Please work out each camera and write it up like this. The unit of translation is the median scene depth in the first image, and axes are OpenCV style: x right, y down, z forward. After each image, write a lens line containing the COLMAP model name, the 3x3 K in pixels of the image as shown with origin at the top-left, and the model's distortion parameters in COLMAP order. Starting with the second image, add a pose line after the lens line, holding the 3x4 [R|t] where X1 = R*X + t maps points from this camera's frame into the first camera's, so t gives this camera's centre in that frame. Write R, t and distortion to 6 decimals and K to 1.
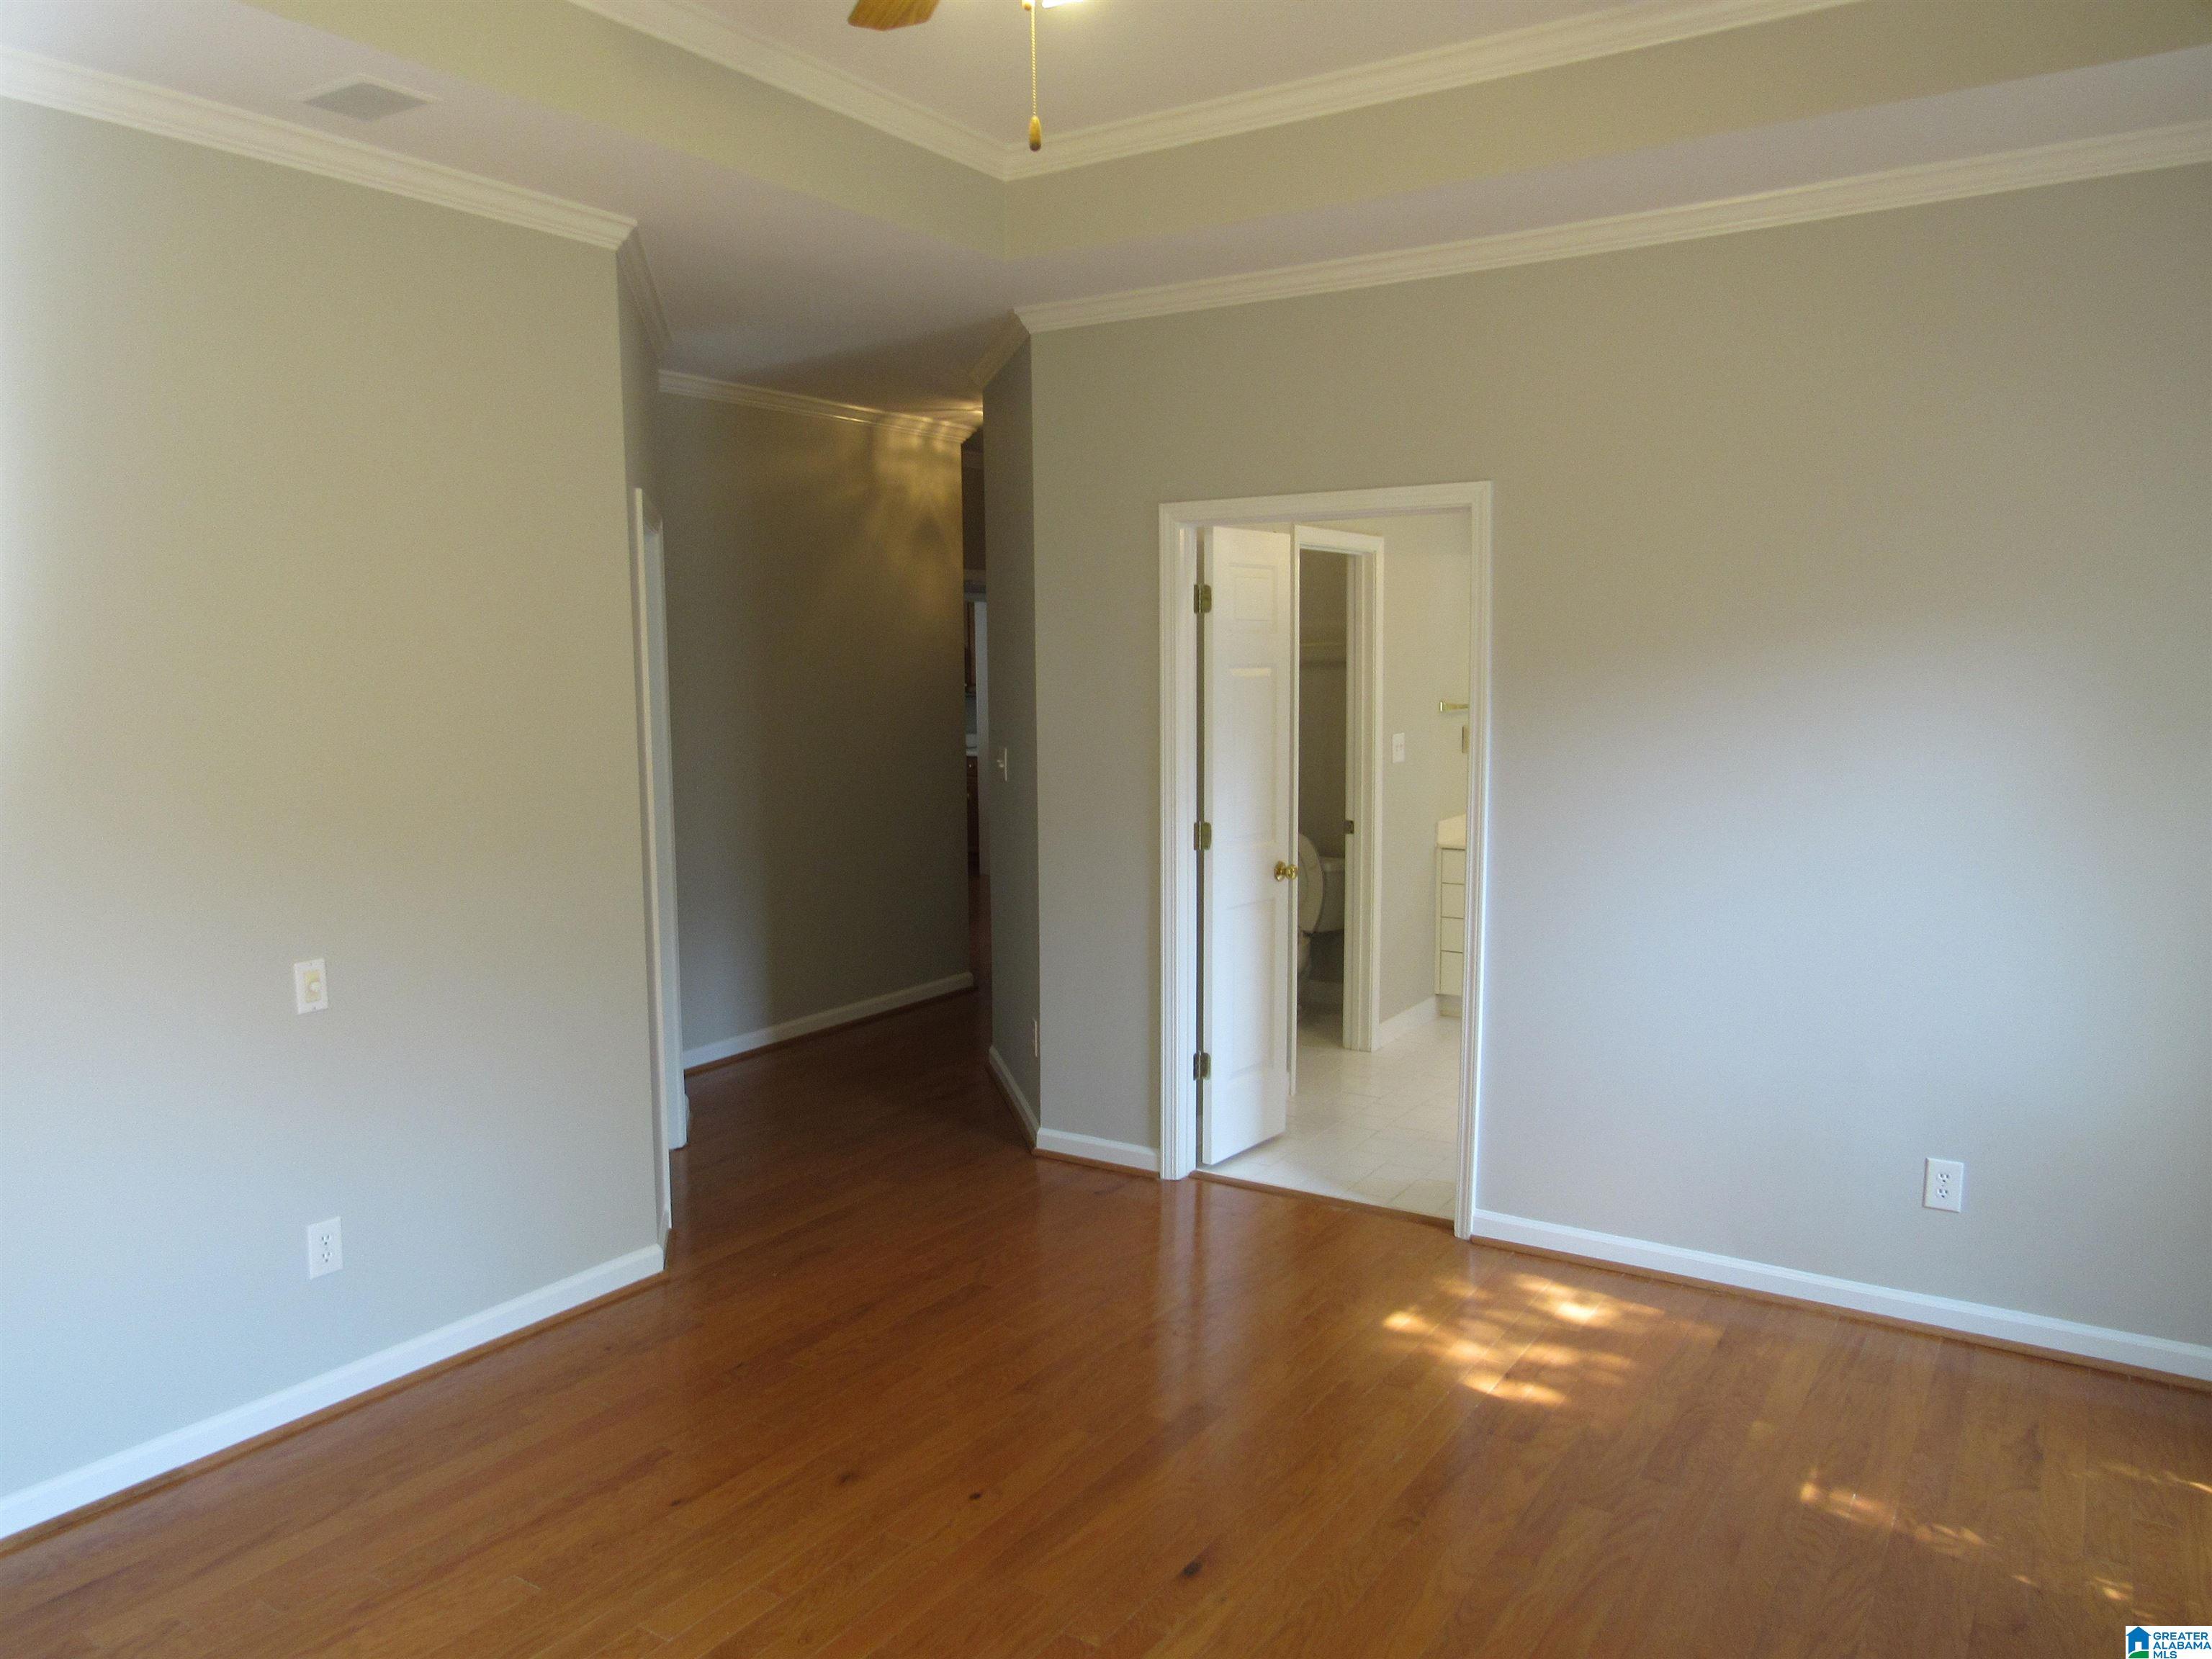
lens RADIAL K [[1602.3, 0, 1106.0], [0, 1602.3, 829.5], [0, 0, 1]] dist [0.000495, -0.001139]
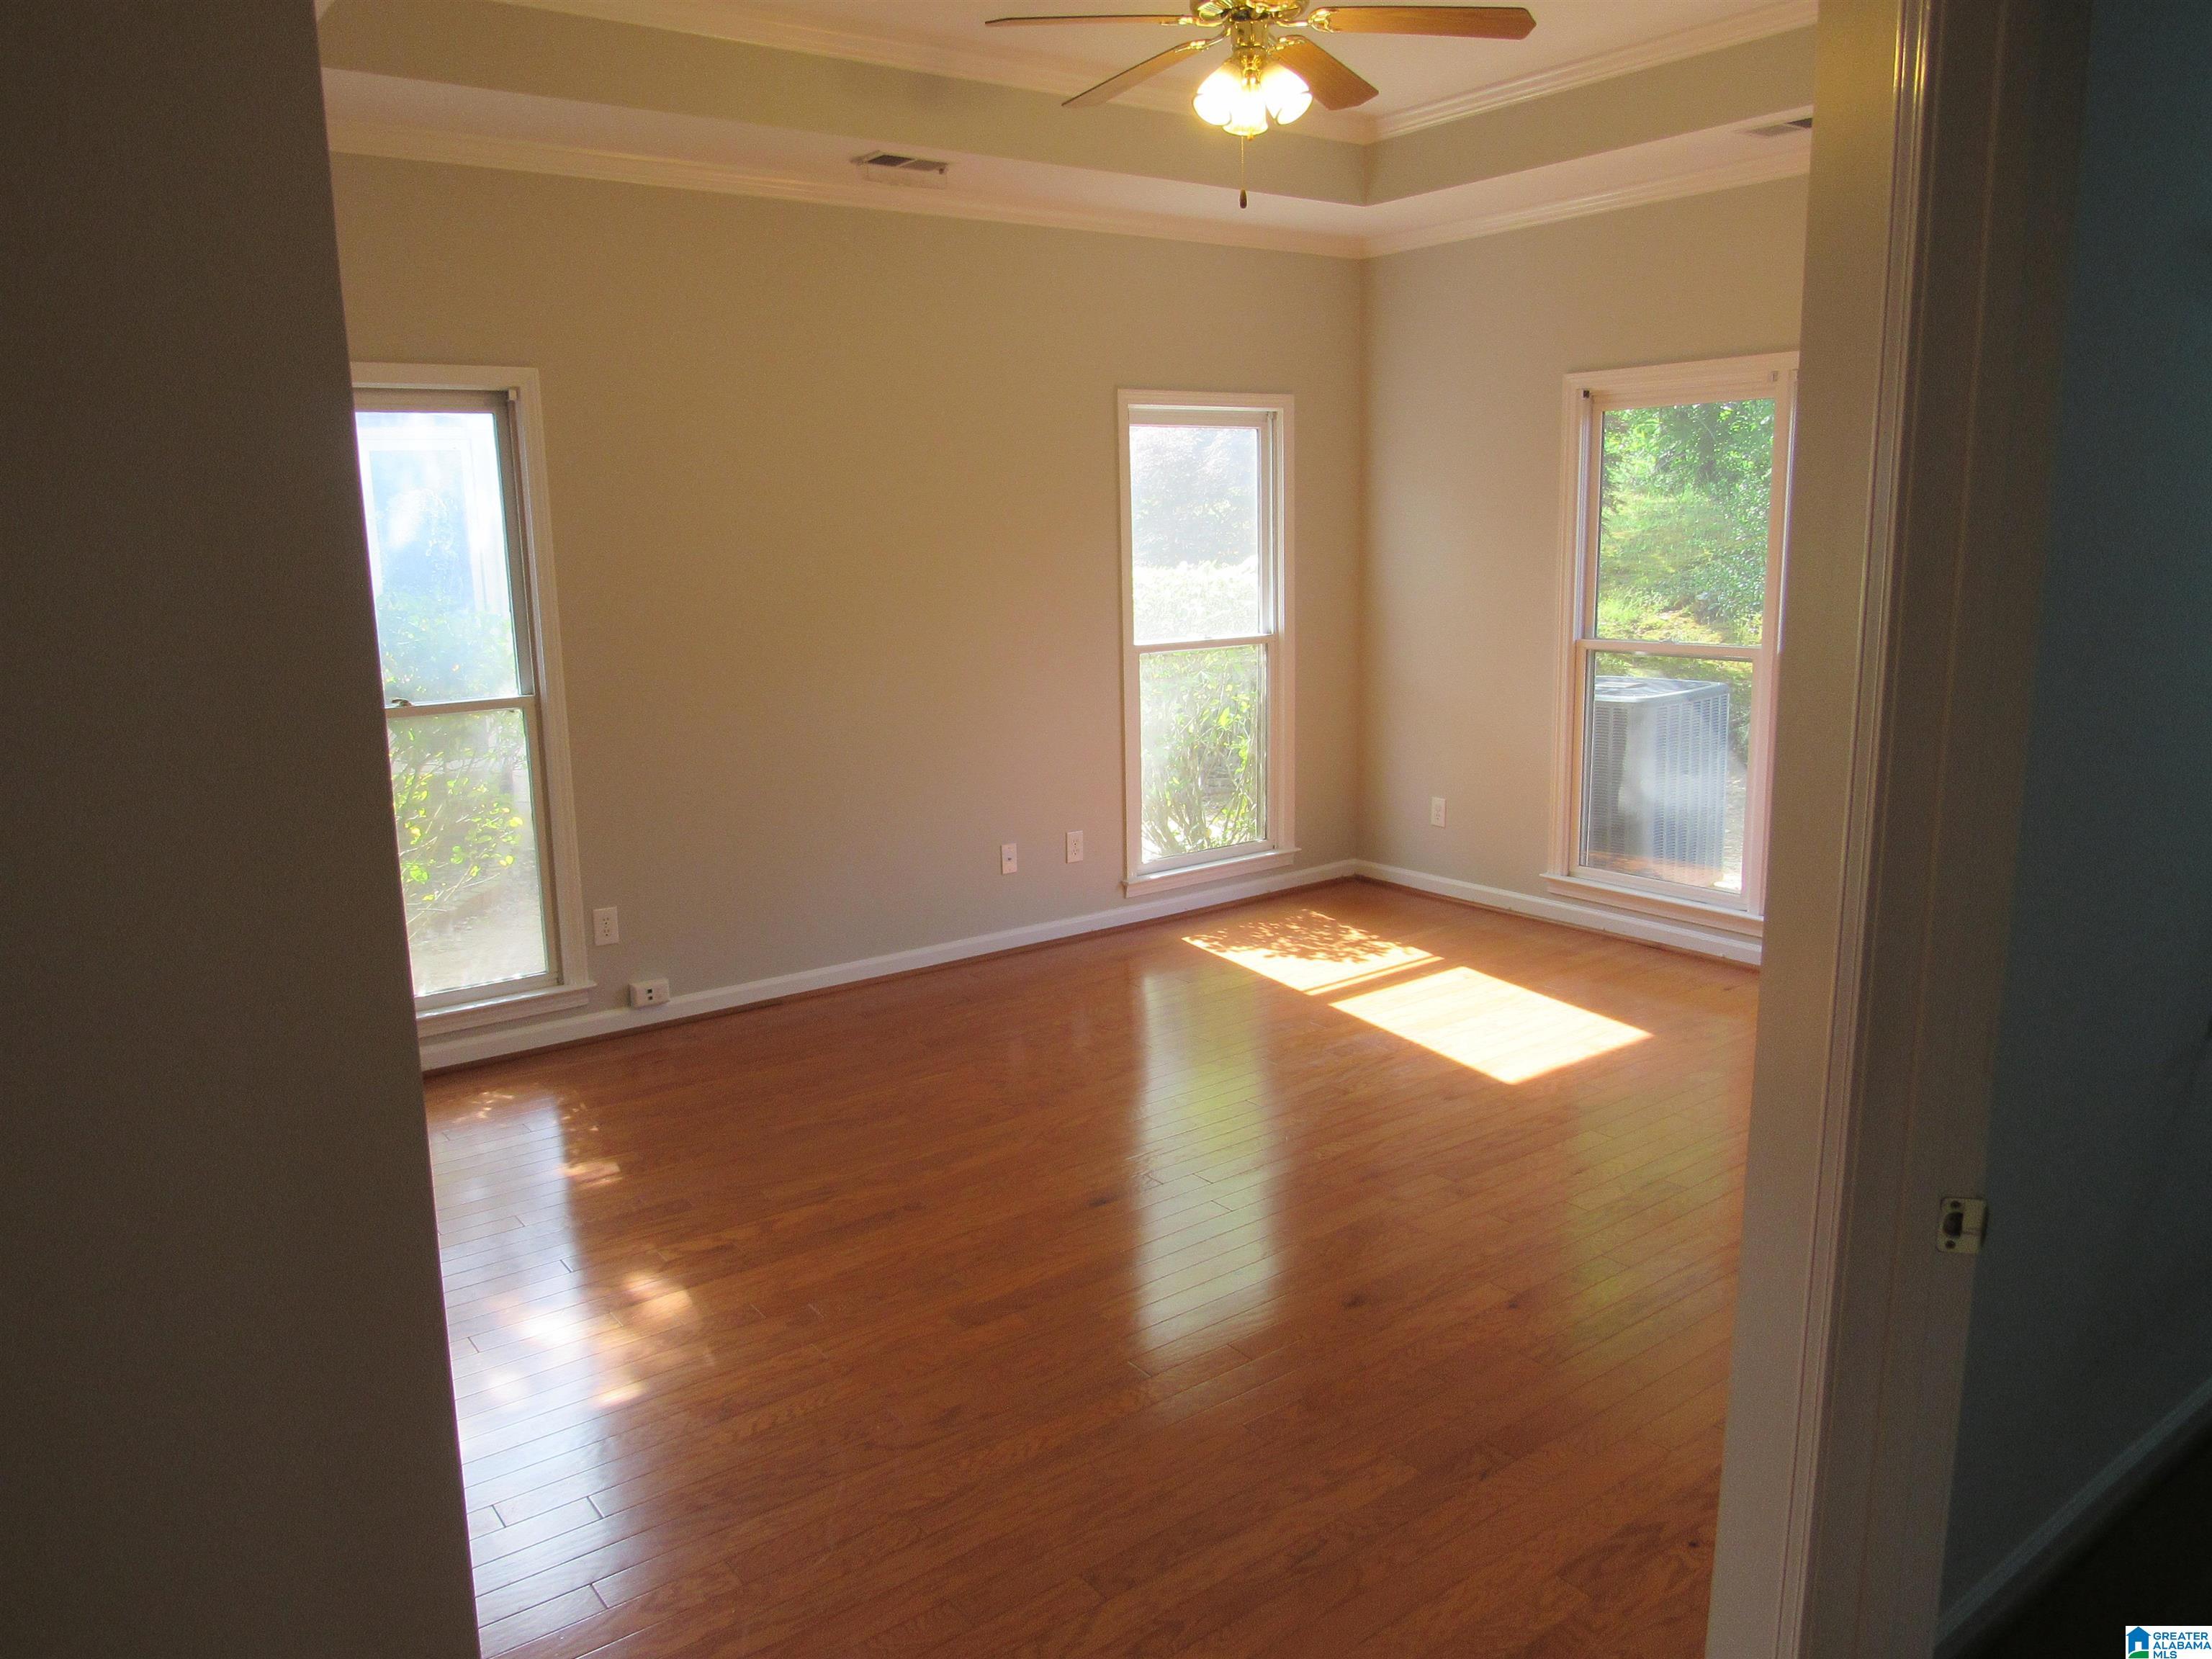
lens RADIAL K [[1602.3, 0, 1106.0], [0, 1602.3, 829.5], [0, 0, 1]] dist [0.000495, -0.001139]
pose [[-0.944017, -0.037935, 0.327707, -0.325291], [0.061619, 0.955608, 0.288125, -0.186568], [-0.324090, 0.292188, -0.899773, 1.811200]]
